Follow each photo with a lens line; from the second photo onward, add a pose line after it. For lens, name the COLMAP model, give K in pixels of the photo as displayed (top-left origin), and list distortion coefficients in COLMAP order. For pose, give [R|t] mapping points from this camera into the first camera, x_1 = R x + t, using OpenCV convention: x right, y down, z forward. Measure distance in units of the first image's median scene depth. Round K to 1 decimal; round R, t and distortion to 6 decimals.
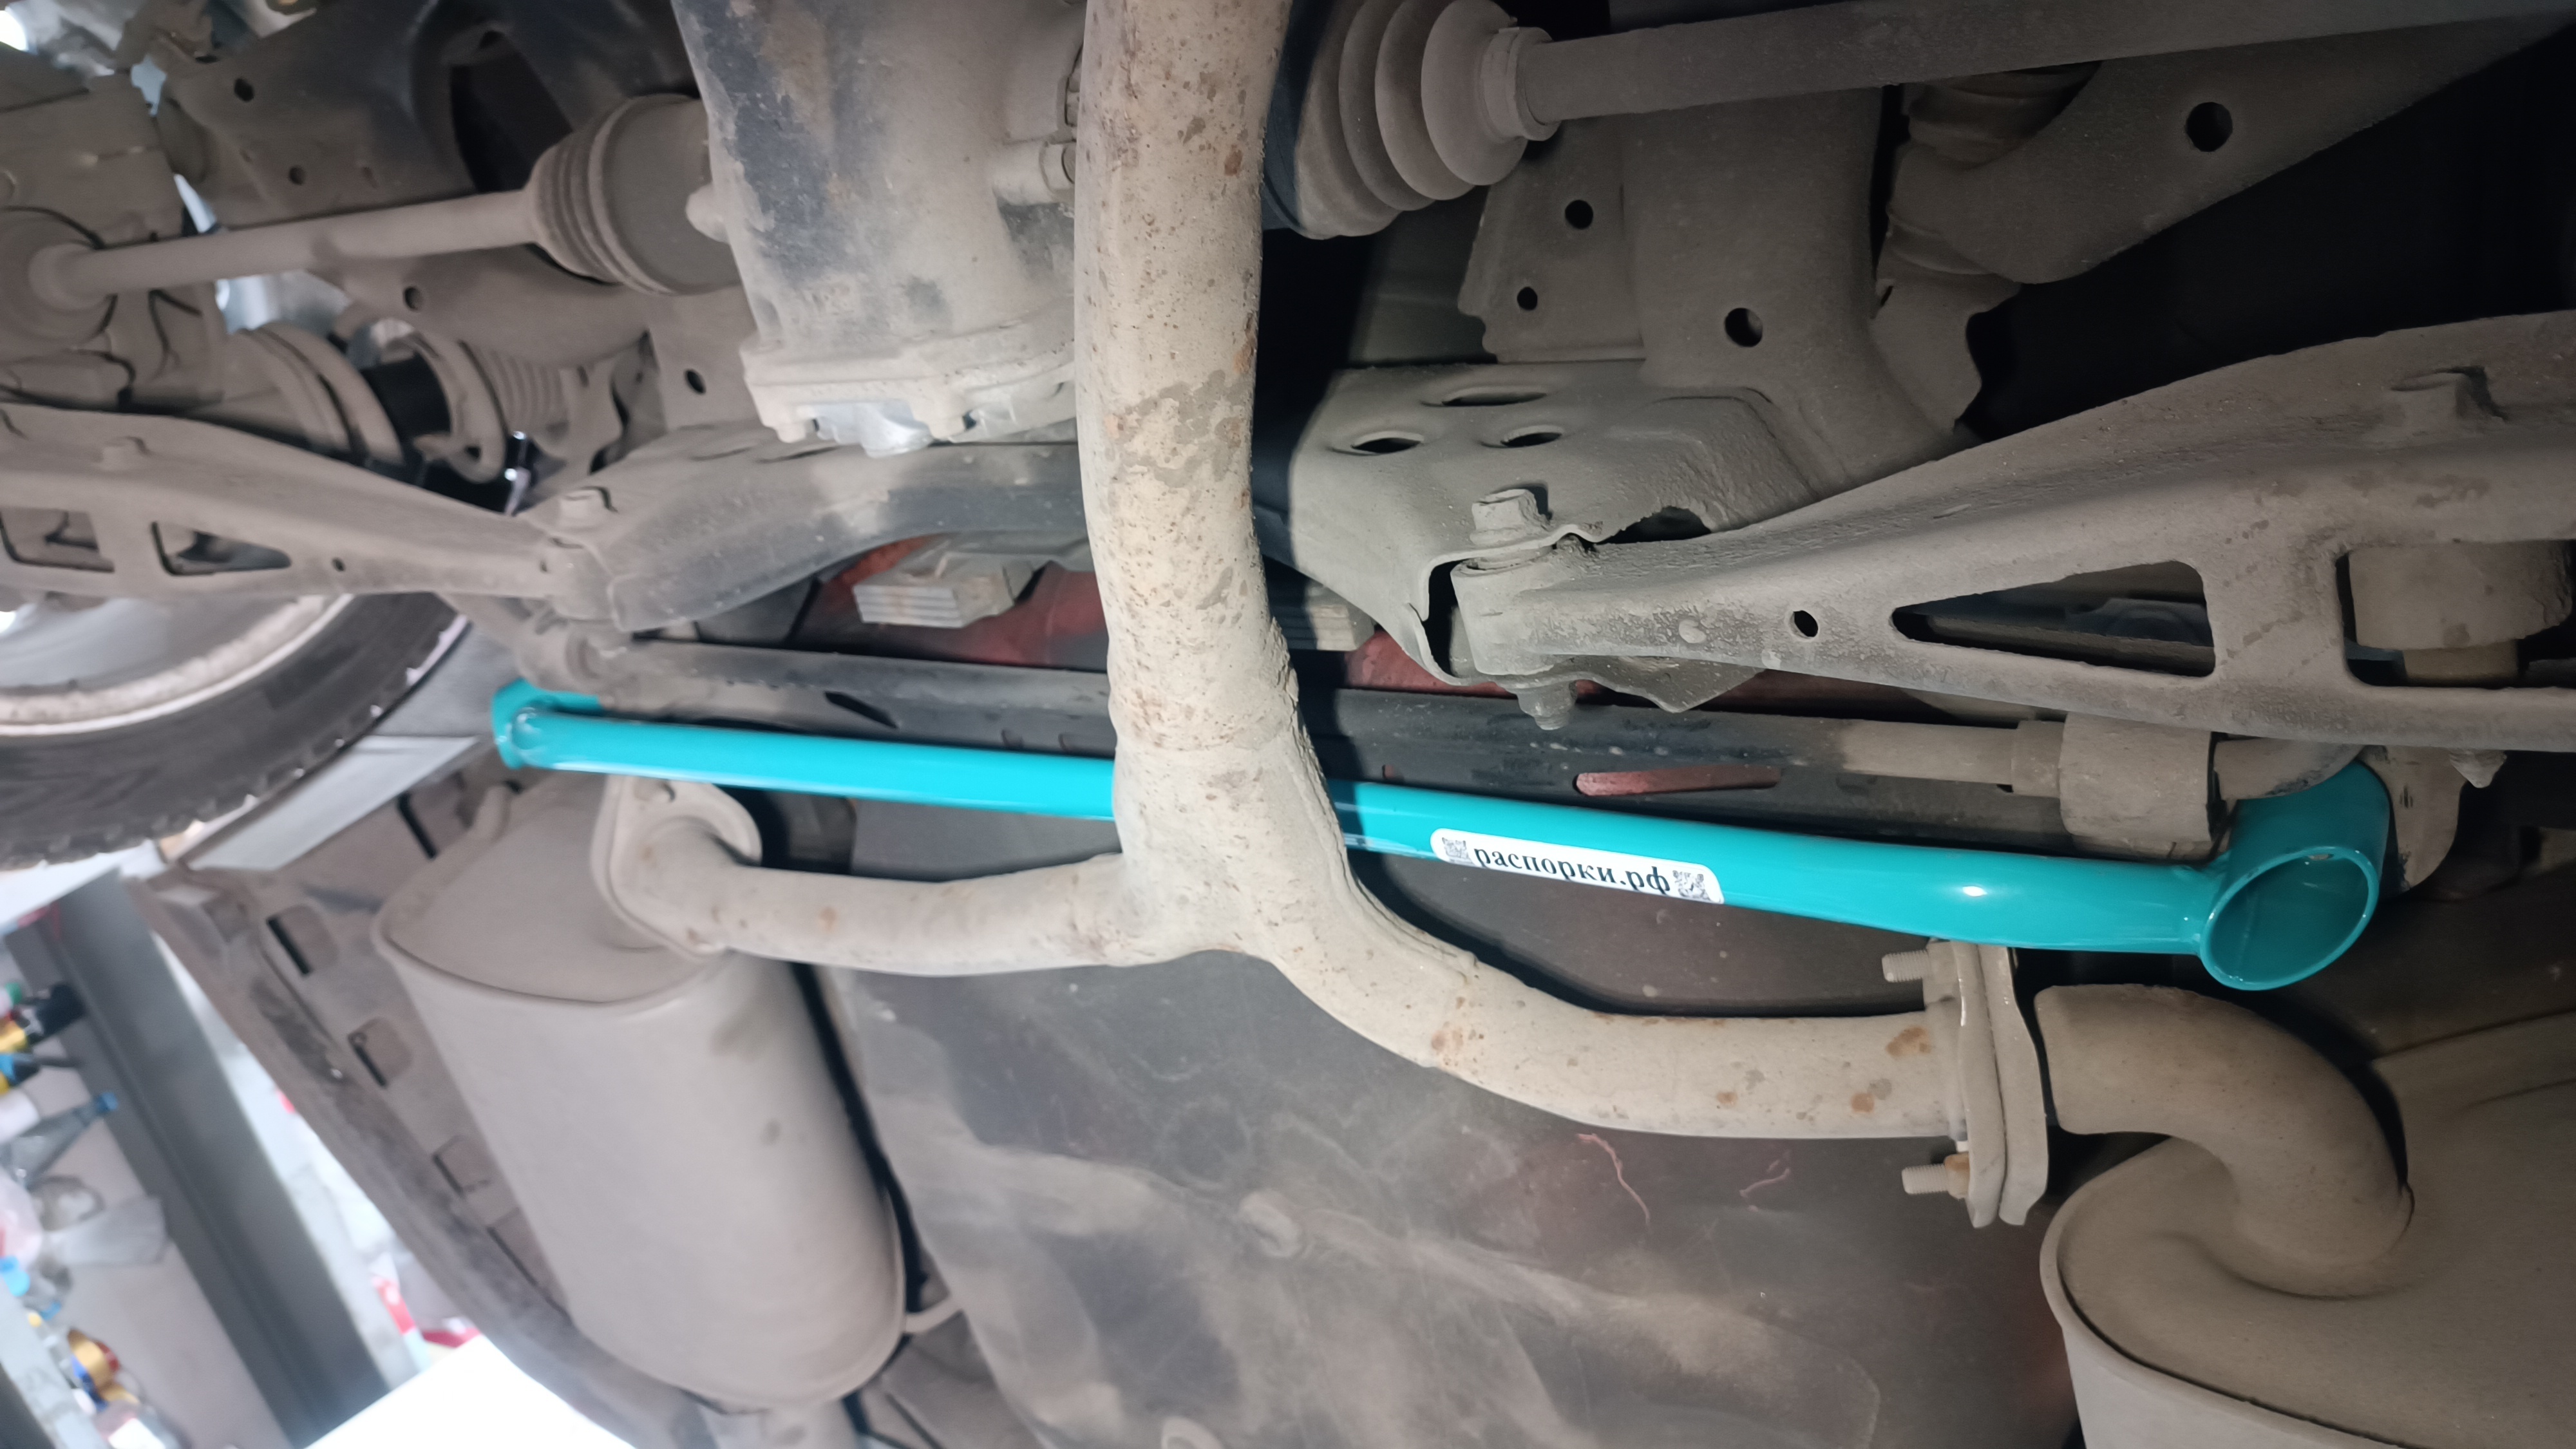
lens RADIAL K [[1916.5, 0, 1288.0], [0, 1916.5, 724.5], [0, 0, 1]] dist [0.024304, -0.024848]
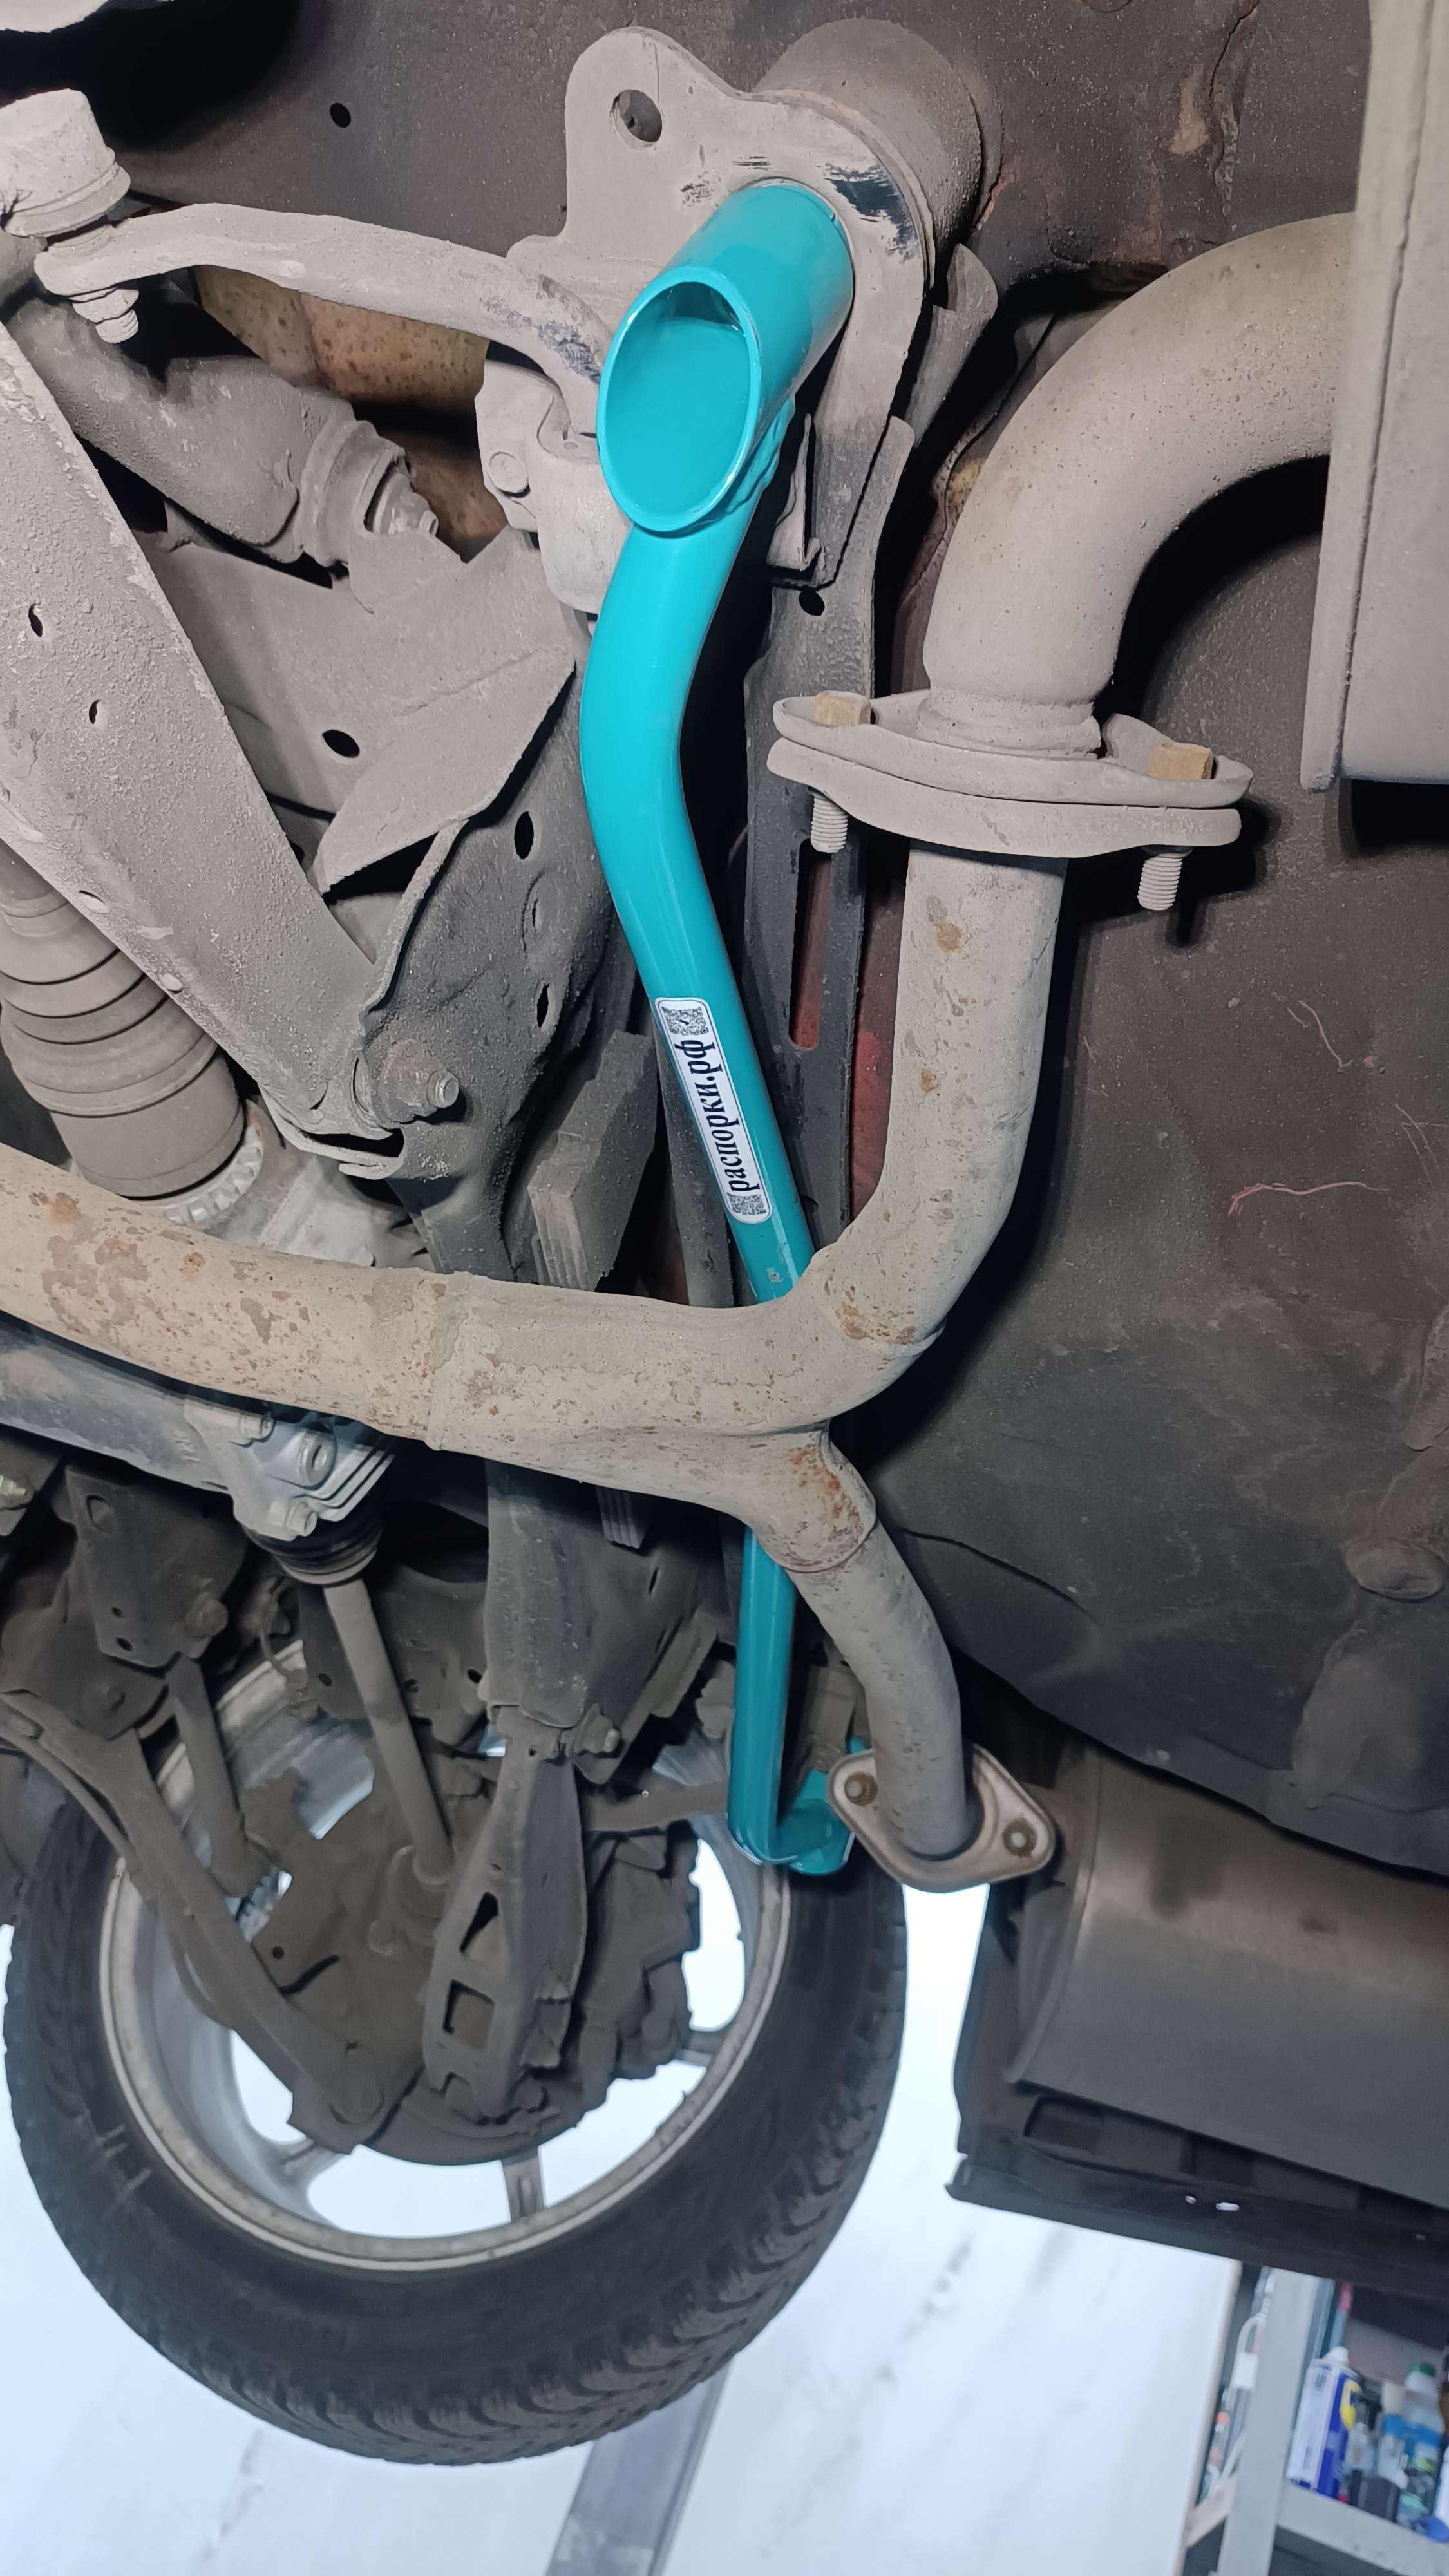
lens RADIAL K [[1916.5, 0, 722.3], [0, 1916.5, 1301.8], [0, 0, 1]] dist [0.024304, -0.024848]
pose [[0.316023, -0.853011, -0.415333, 0.391467], [0.670001, 0.510601, -0.538875, 0.530804], [0.671736, -0.107977, 0.732879, 0.281034]]
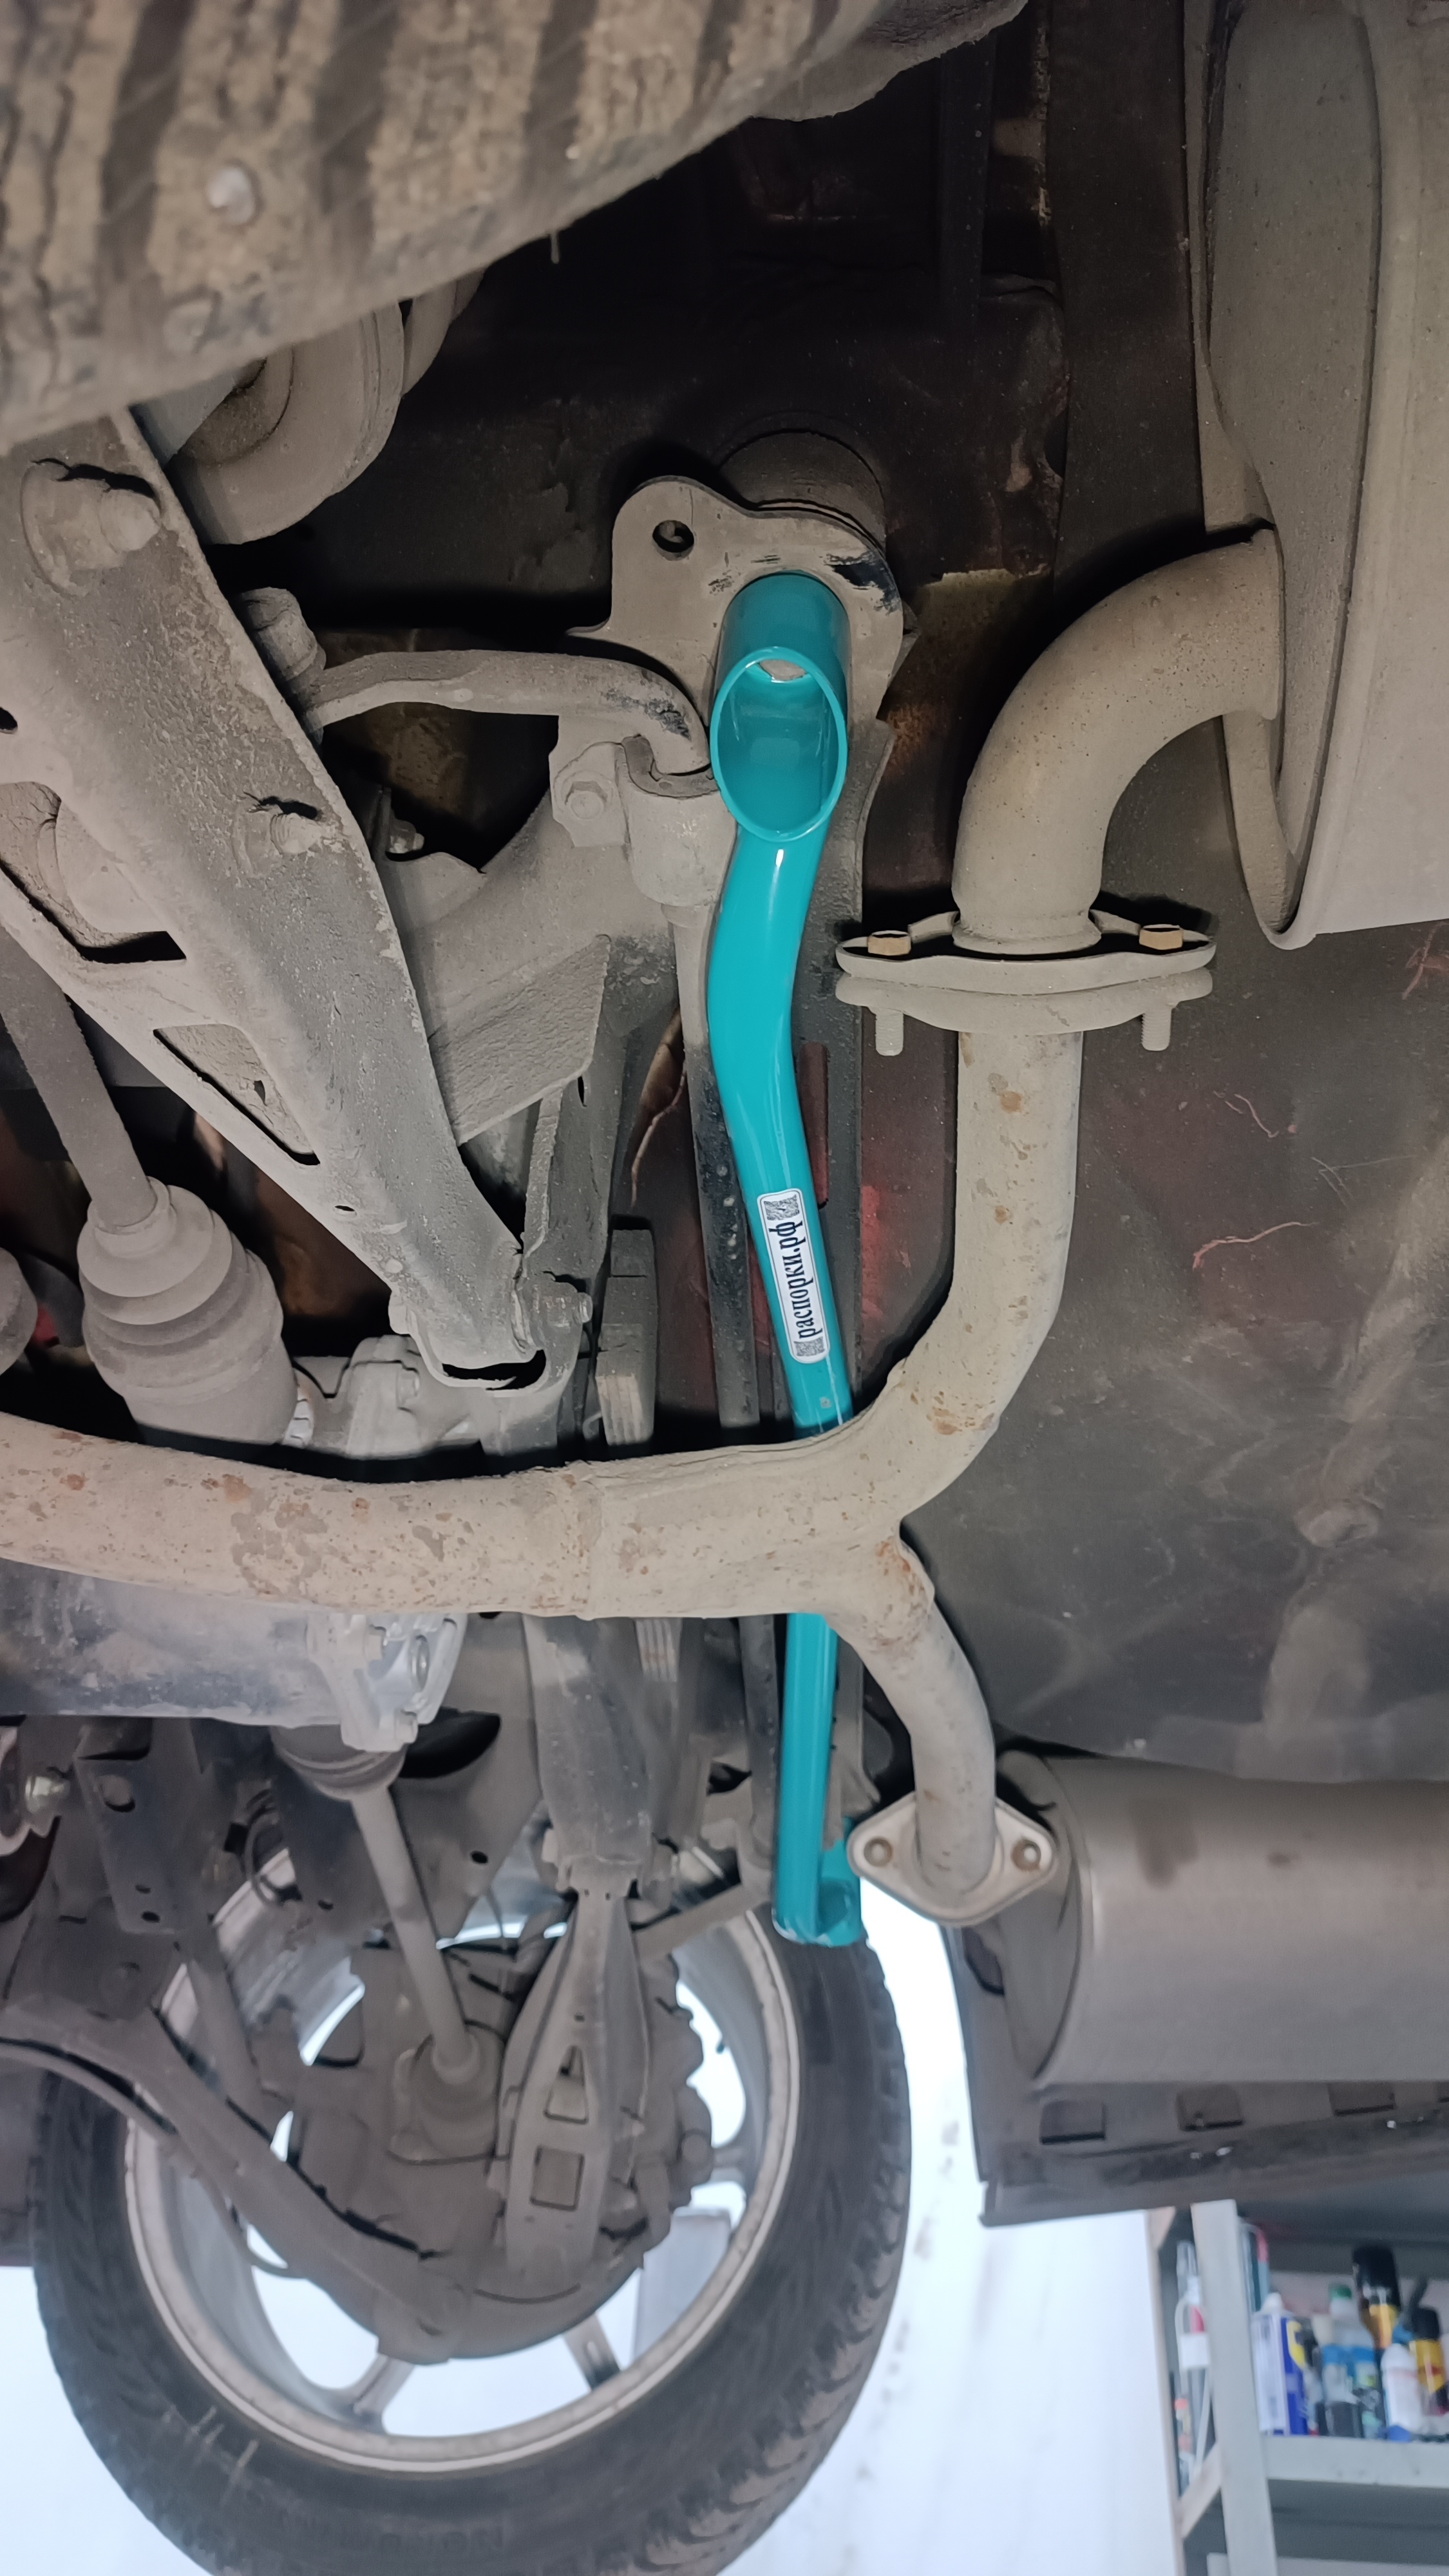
lens RADIAL K [[1928.9, 0, 712.5], [0, 1928.9, 1282.2], [0, 0, 1]] dist [0.021654, -0.027738]
pose [[0.183479, -0.939174, -0.290323, 0.396209], [0.859302, 0.296668, -0.416639, 0.426782], [0.477426, -0.173031, 0.861467, 0.024684]]
